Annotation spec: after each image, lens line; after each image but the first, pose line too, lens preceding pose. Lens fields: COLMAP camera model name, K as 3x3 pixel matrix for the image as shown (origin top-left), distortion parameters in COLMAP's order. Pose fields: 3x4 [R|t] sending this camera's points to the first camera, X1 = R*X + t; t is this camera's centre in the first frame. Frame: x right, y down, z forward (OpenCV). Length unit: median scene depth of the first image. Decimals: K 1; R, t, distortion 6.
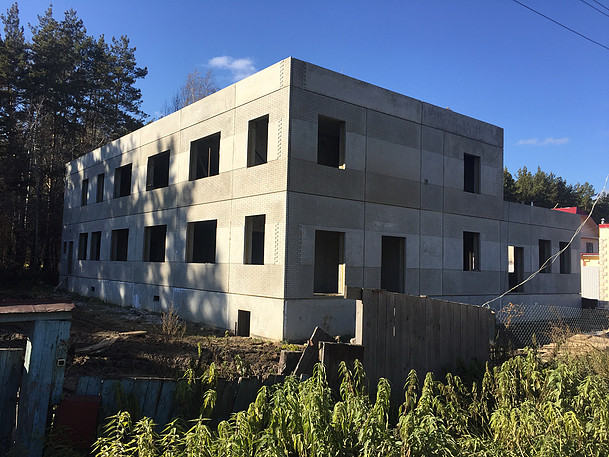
lens RADIAL K [[515.2, 0, 302.8], [0, 515.2, 226.1], [0, 0, 1]] dist [0.079028, -0.109580]
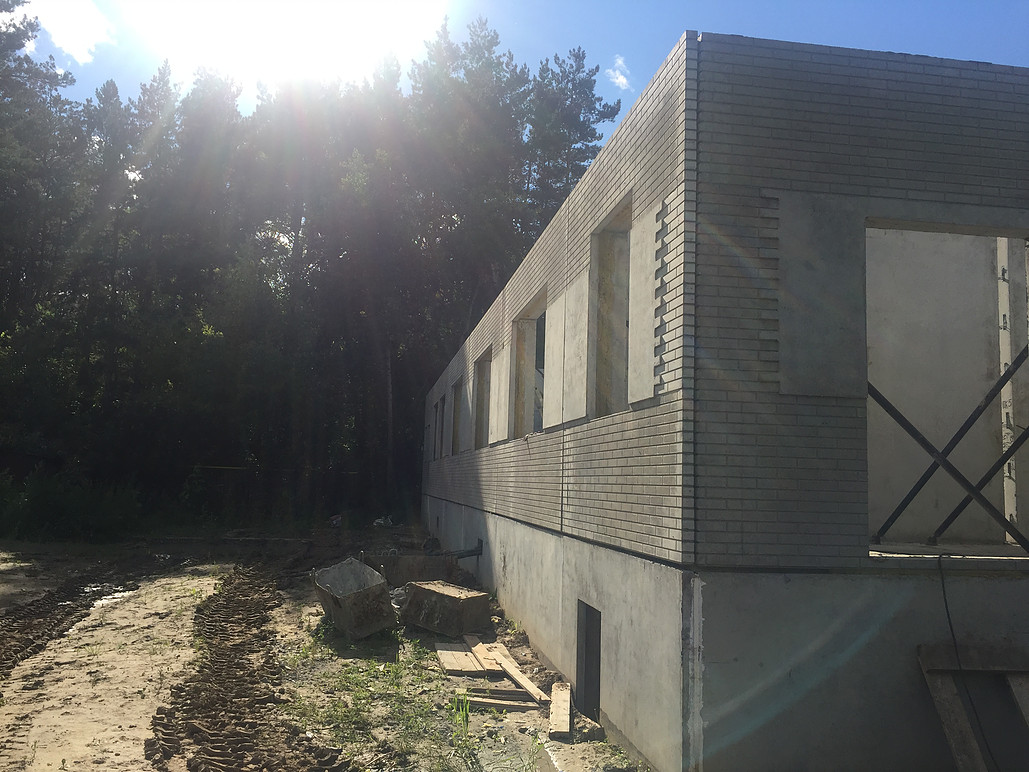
lens RADIAL K [[870.6, 0, 511.7], [0, 870.6, 381.9], [0, 0, 1]] dist [0.079028, -0.109580]
pose [[0.869244, -0.059917, -0.490740, 0.052099], [0.034310, 0.997547, -0.061022, 0.065740], [0.493192, 0.036206, 0.869167, 0.496462]]
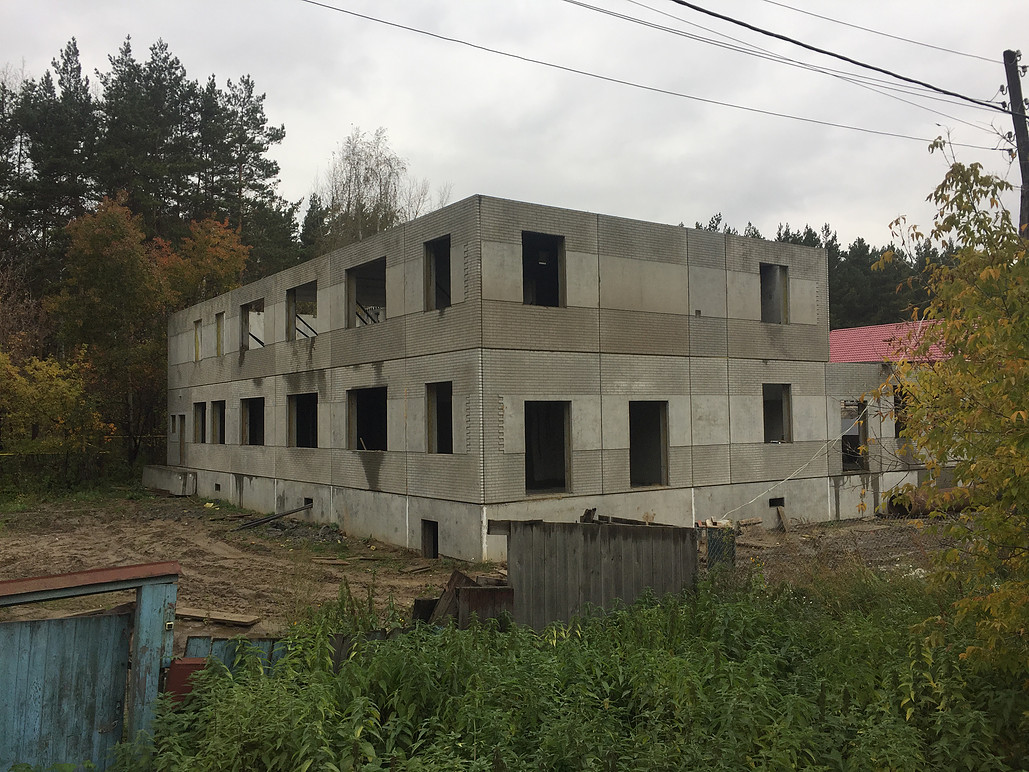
lens RADIAL K [[863.6, 0, 516.1], [0, 863.6, 380.9], [0, 0, 1]] dist [0.096473, -0.119580]
pose [[0.997369, -0.045871, -0.056133, 0.060797], [0.047681, 0.998371, 0.031349, -0.043218], [0.054603, -0.033943, 0.997931, -0.114988]]
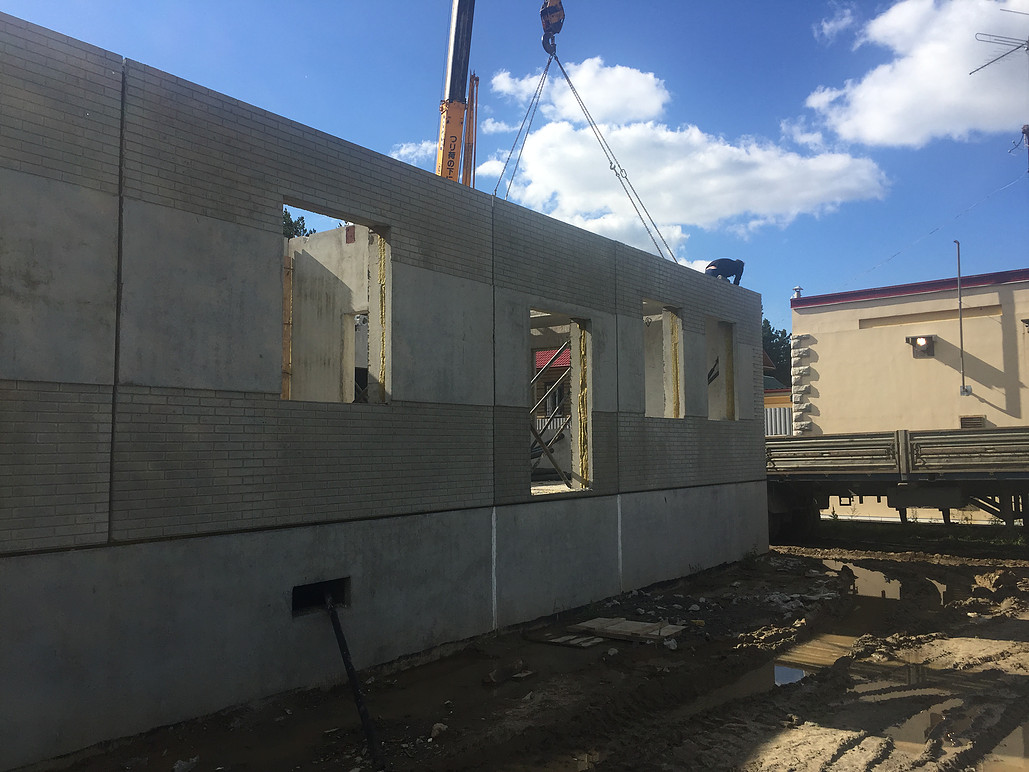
lens RADIAL K [[863.8, 0, 518.1], [0, 863.8, 390.7], [0, 0, 1]] dist [0.046298, -0.008679]
pose [[0.965785, -0.024488, 0.258186, 0.311374], [0.021996, 0.999679, 0.012536, 0.081158], [-0.258410, -0.006428, 0.966014, 0.666309]]
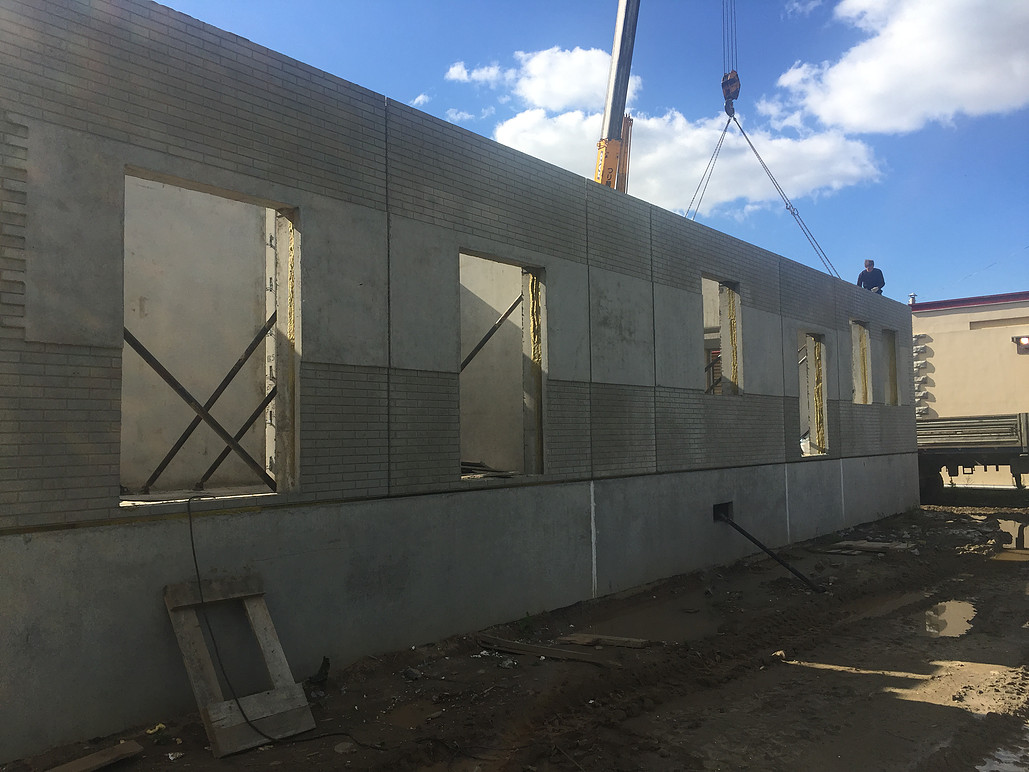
lens RADIAL K [[870.6, 0, 511.7], [0, 870.6, 381.9], [0, 0, 1]] dist [0.079028, -0.109580]
pose [[0.973201, -0.030699, 0.227900, 0.067439], [0.027765, 0.999485, 0.016073, 0.067122], [-0.228276, -0.009315, 0.973552, 0.496984]]
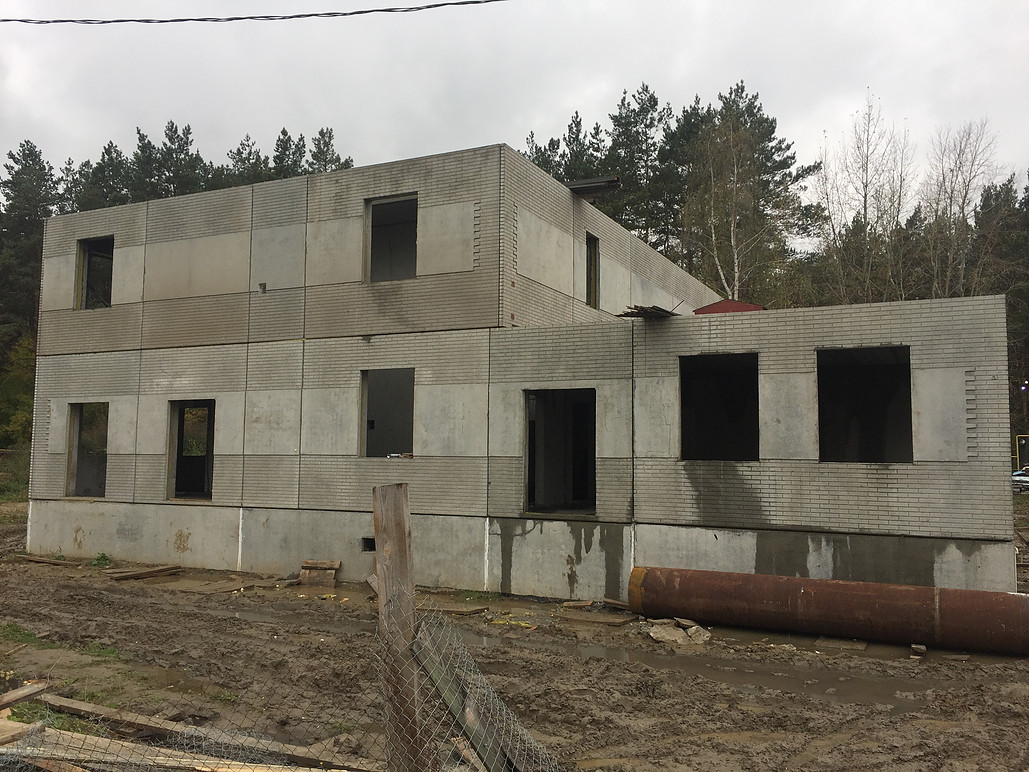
lens RADIAL K [[870.6, 0, 511.7], [0, 870.6, 381.9], [0, 0, 1]] dist [0.079028, -0.109580]
pose [[0.426846, -0.100165, -0.898760, 1.063562], [0.073159, 0.994414, -0.076080, 0.088653], [0.901360, -0.033277, 0.431789, 0.791928]]
